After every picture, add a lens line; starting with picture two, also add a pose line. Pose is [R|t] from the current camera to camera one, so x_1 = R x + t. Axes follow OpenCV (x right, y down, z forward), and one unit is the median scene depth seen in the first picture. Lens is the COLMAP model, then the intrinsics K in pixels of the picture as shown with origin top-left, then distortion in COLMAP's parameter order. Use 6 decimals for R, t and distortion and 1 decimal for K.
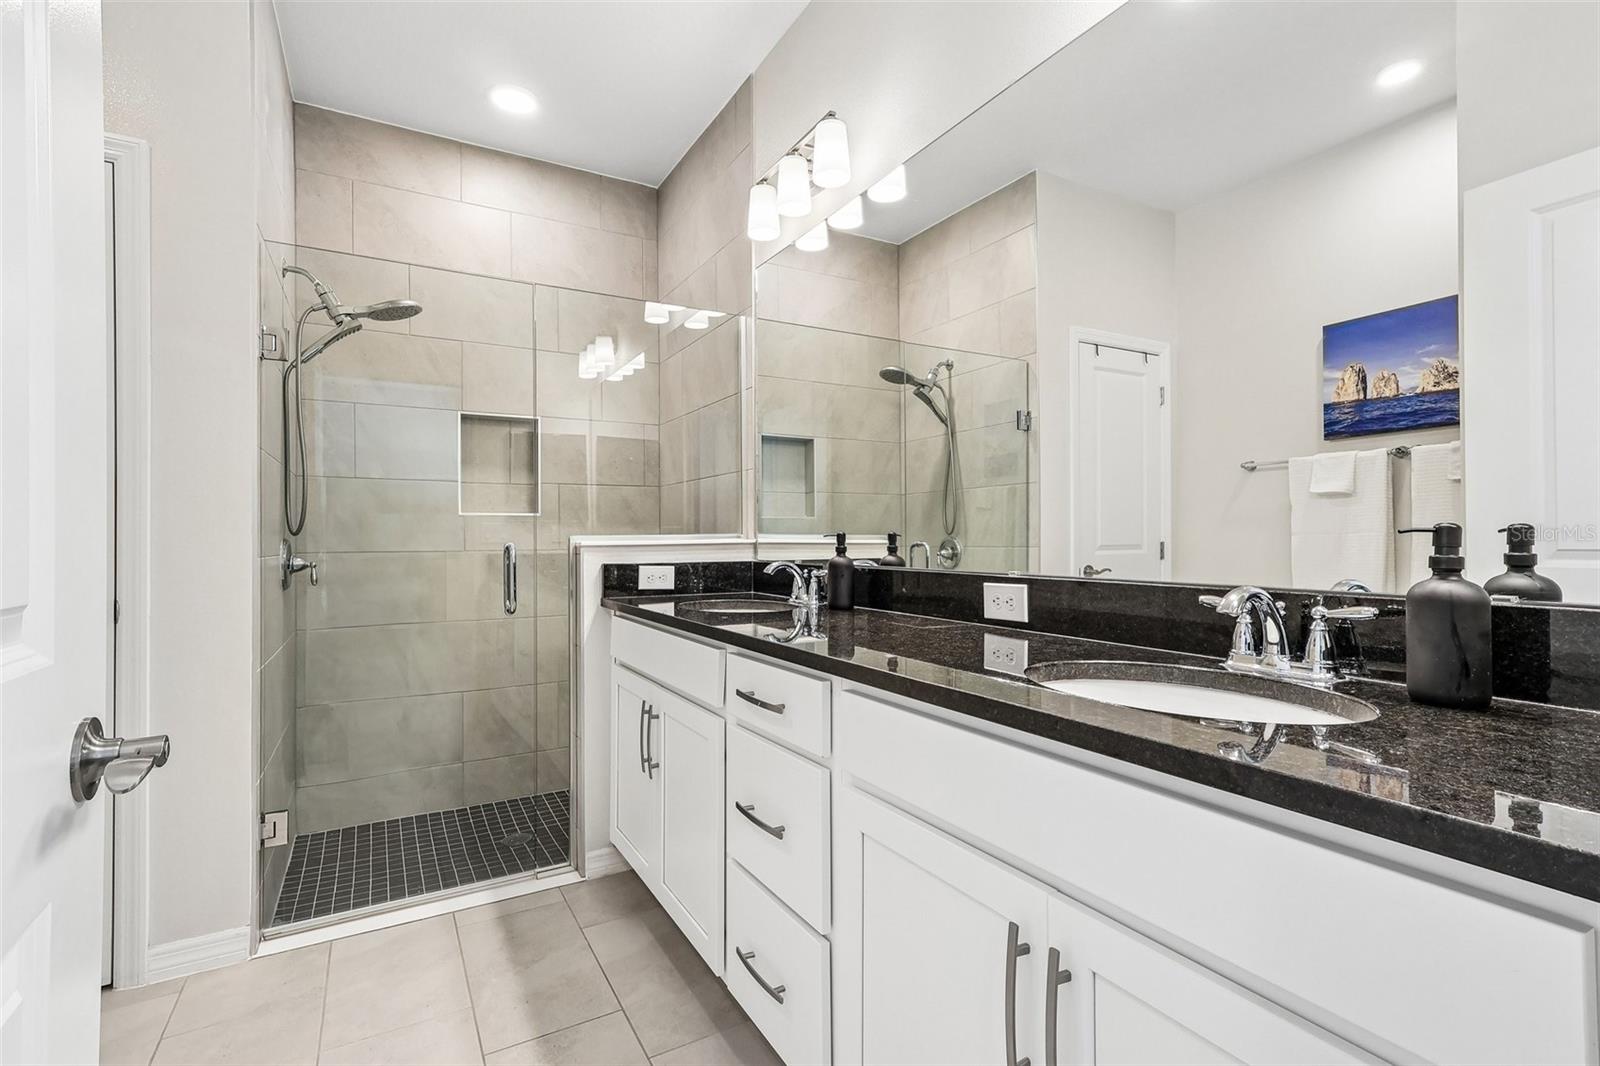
lens RADIAL K [[739.6, 0, 800.0], [0, 739.6, 533.0], [0, 0, 1]] dist [0.014599, 0.000688]
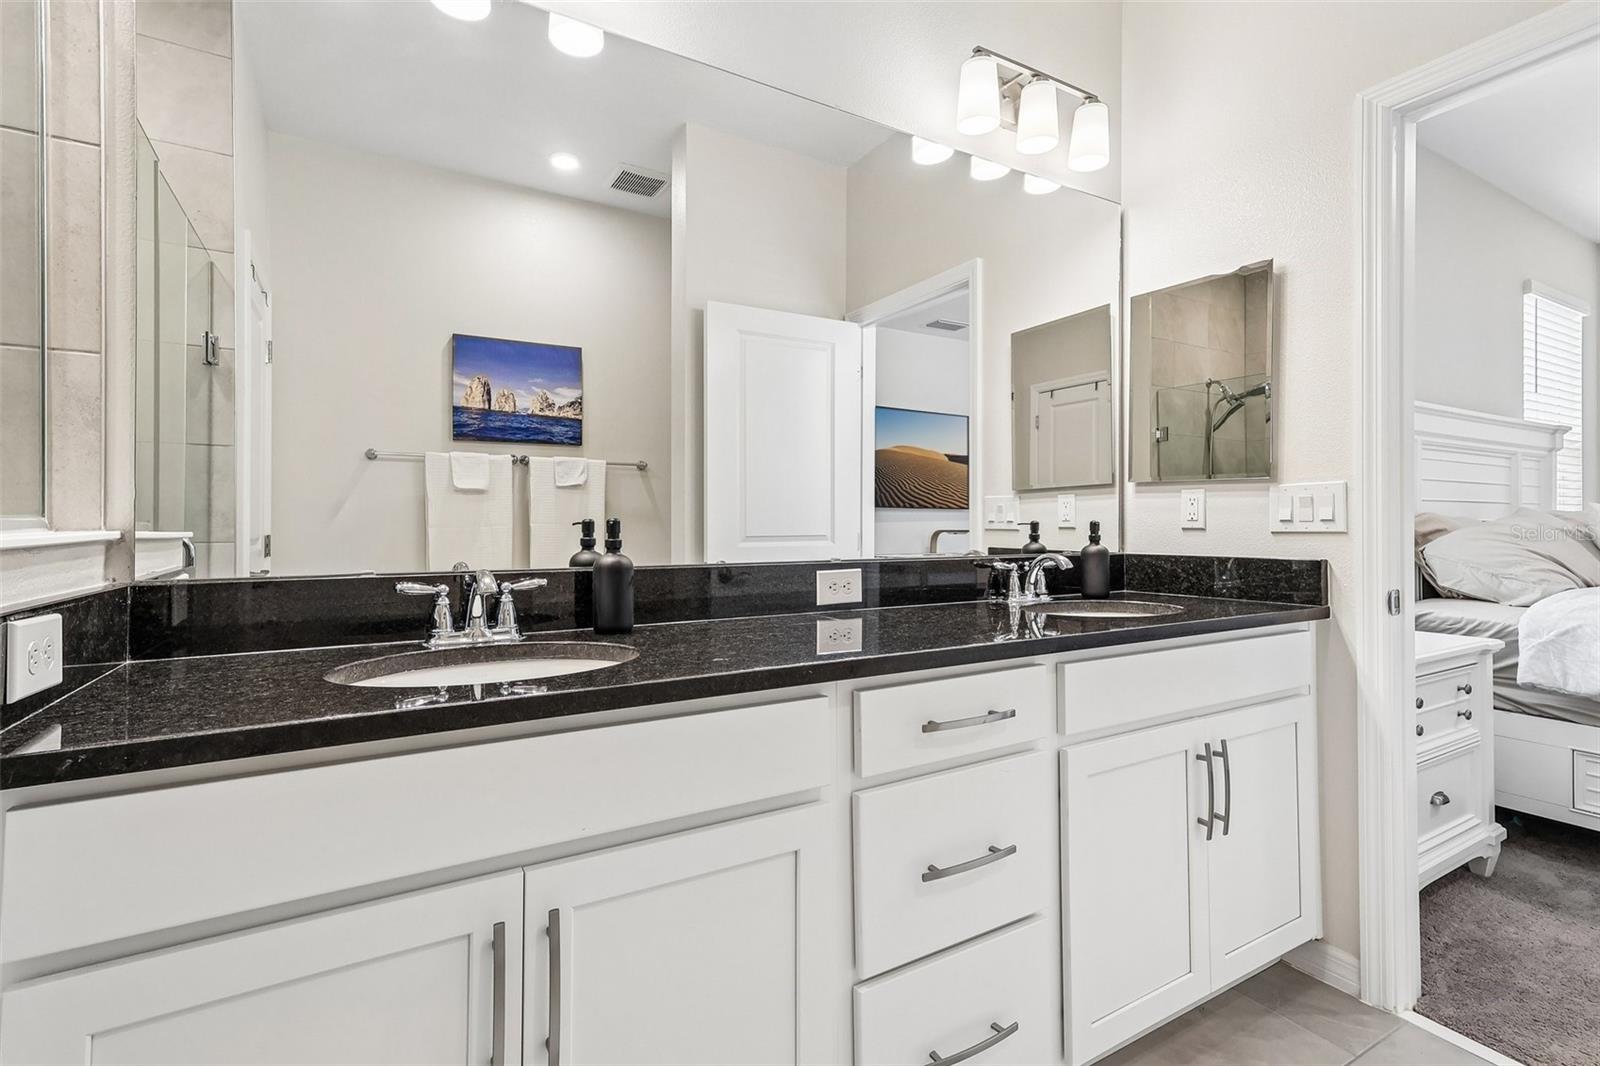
lens RADIAL K [[739.6, 0, 800.0], [0, 739.6, 533.0], [0, 0, 1]] dist [0.014599, 0.000688]
pose [[-0.010979, -0.003161, 0.999935, -0.421513], [-0.004409, 0.999985, 0.003113, 0.006189], [-0.999930, -0.004374, -0.010993, 0.564824]]
